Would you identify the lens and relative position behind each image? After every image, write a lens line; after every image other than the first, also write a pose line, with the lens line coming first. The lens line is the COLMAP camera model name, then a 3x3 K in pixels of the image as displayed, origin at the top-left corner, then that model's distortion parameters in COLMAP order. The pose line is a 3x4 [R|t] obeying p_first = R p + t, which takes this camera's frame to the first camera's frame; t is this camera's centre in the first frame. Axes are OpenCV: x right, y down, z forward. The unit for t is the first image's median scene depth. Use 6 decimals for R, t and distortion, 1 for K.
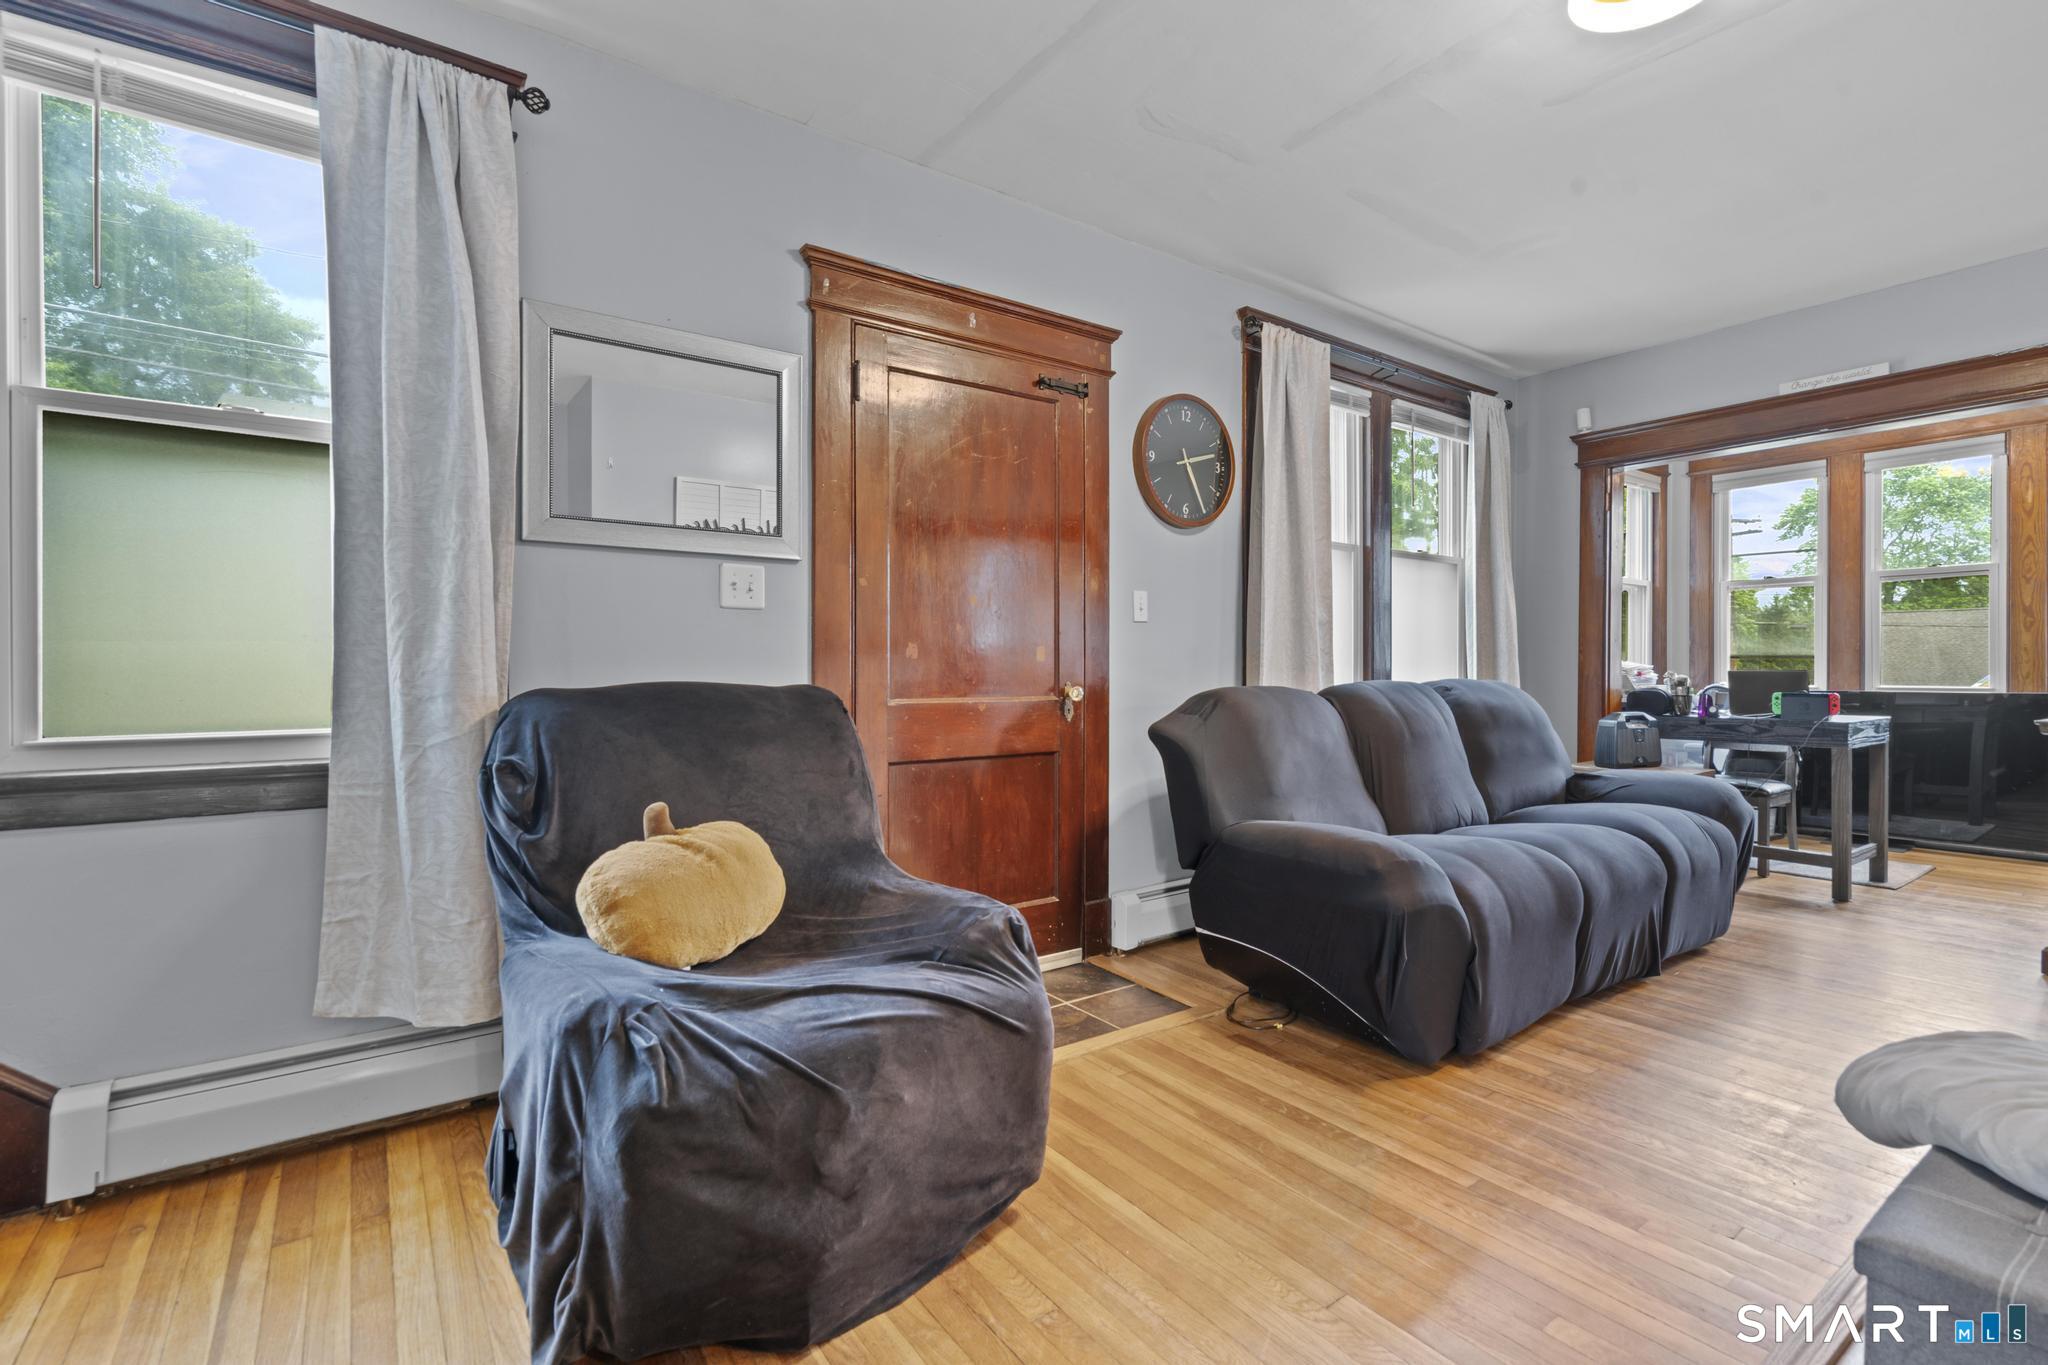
lens RADIAL K [[926.4, 0, 1015.6], [0, 926.4, 672.5], [0, 0, 1]] dist [-0.005070, 0.000298]
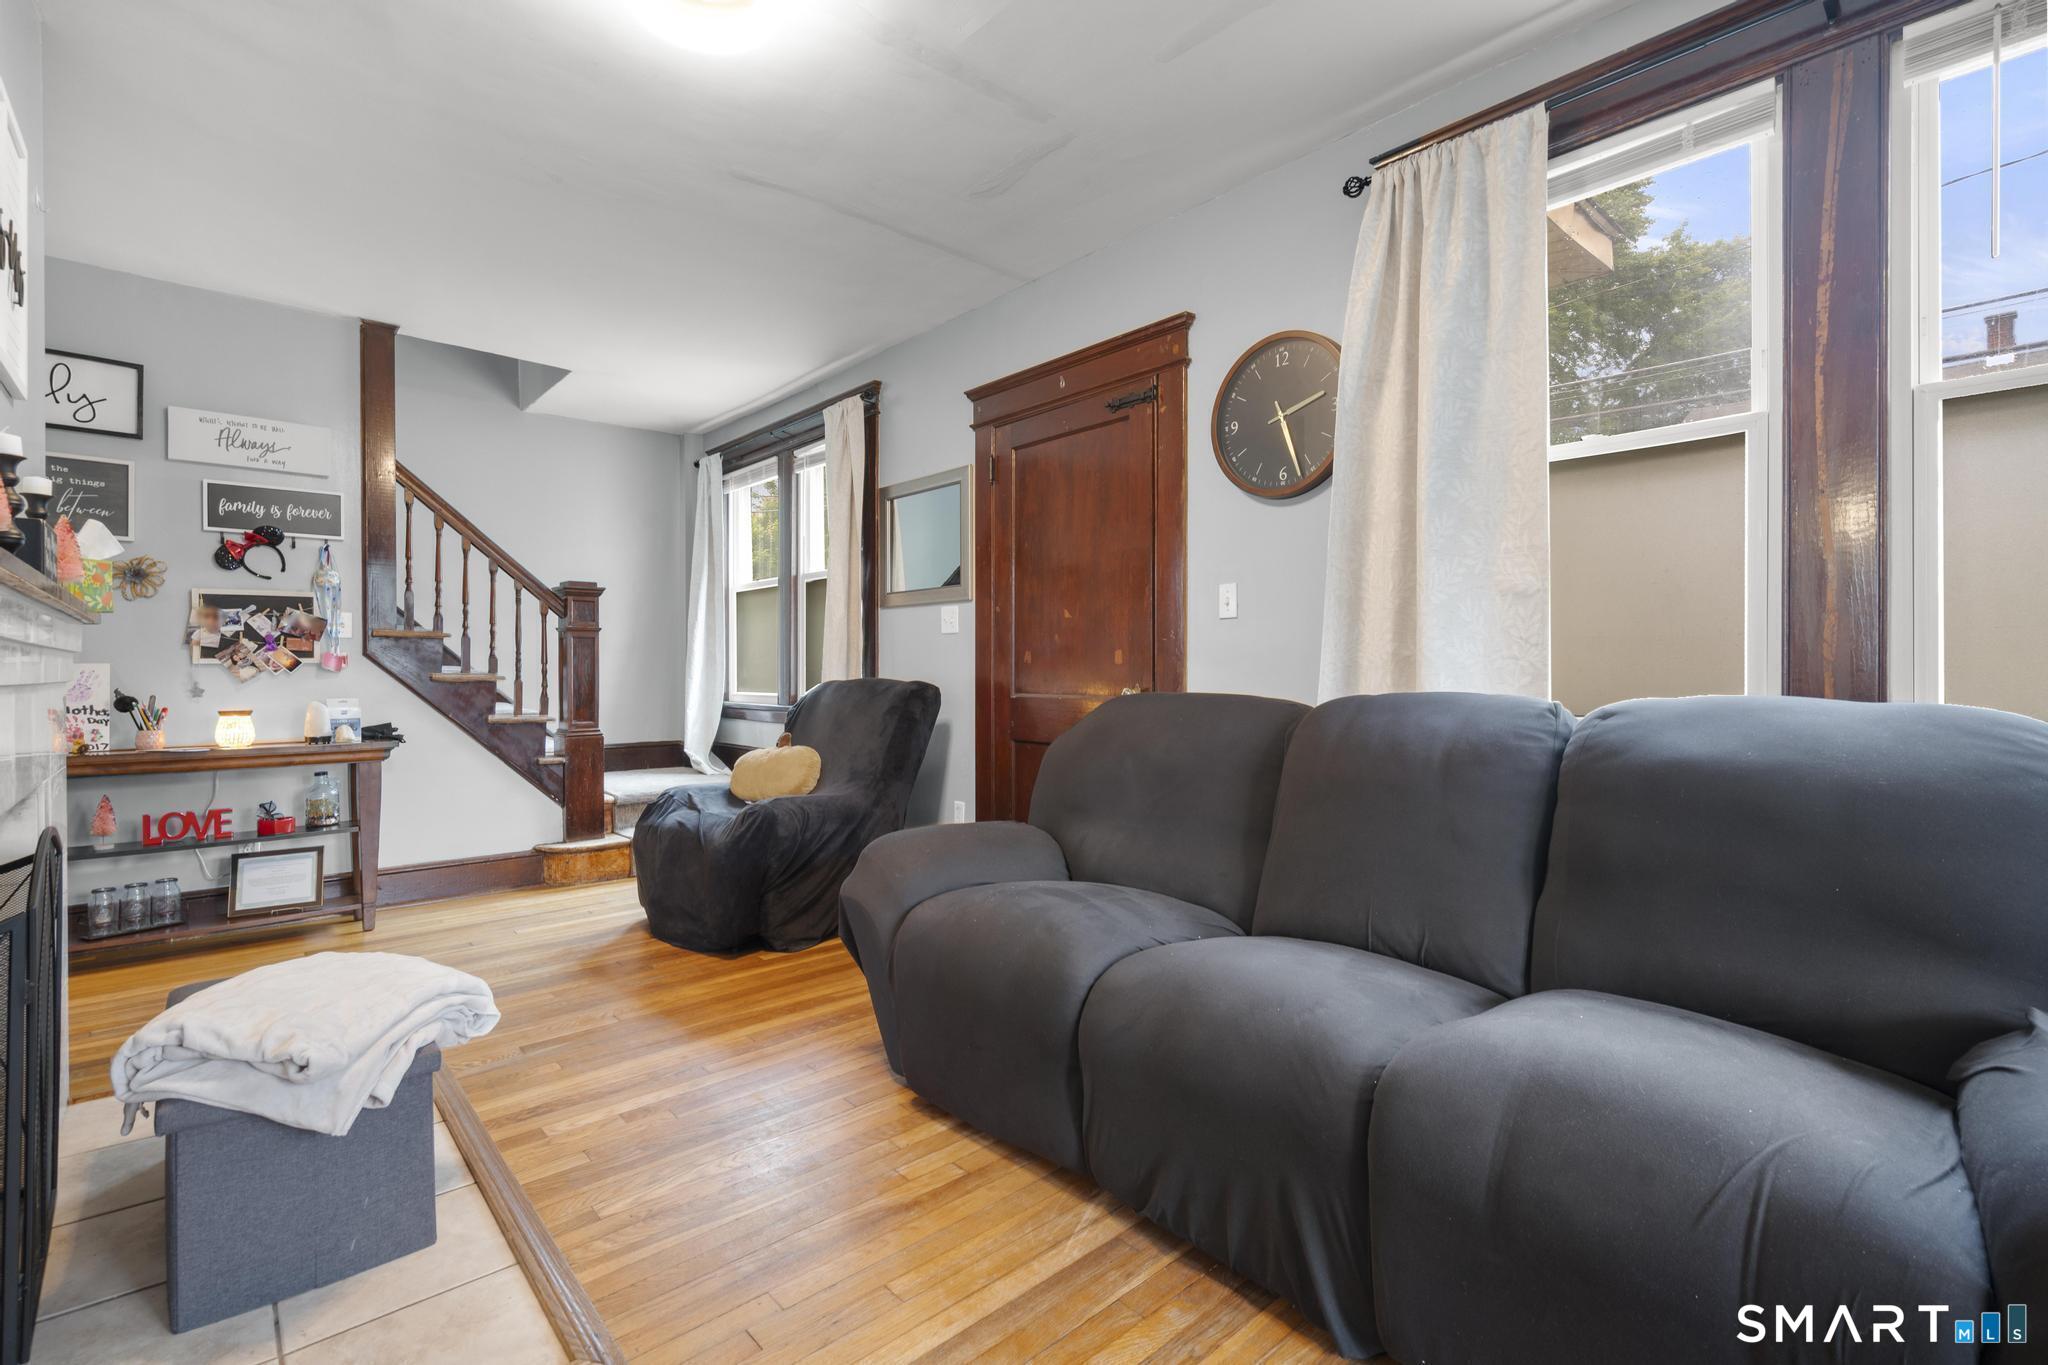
lens RADIAL K [[926.4, 0, 1021.4], [0, 926.4, 676.5], [0, 0, 1]] dist [-0.005070, 0.000298]
pose [[0.109243, 0.009487, -0.993970, 1.211231], [0.001140, 0.999953, 0.009670, -0.009549], [0.994014, -0.002189, 0.109227, 0.858165]]
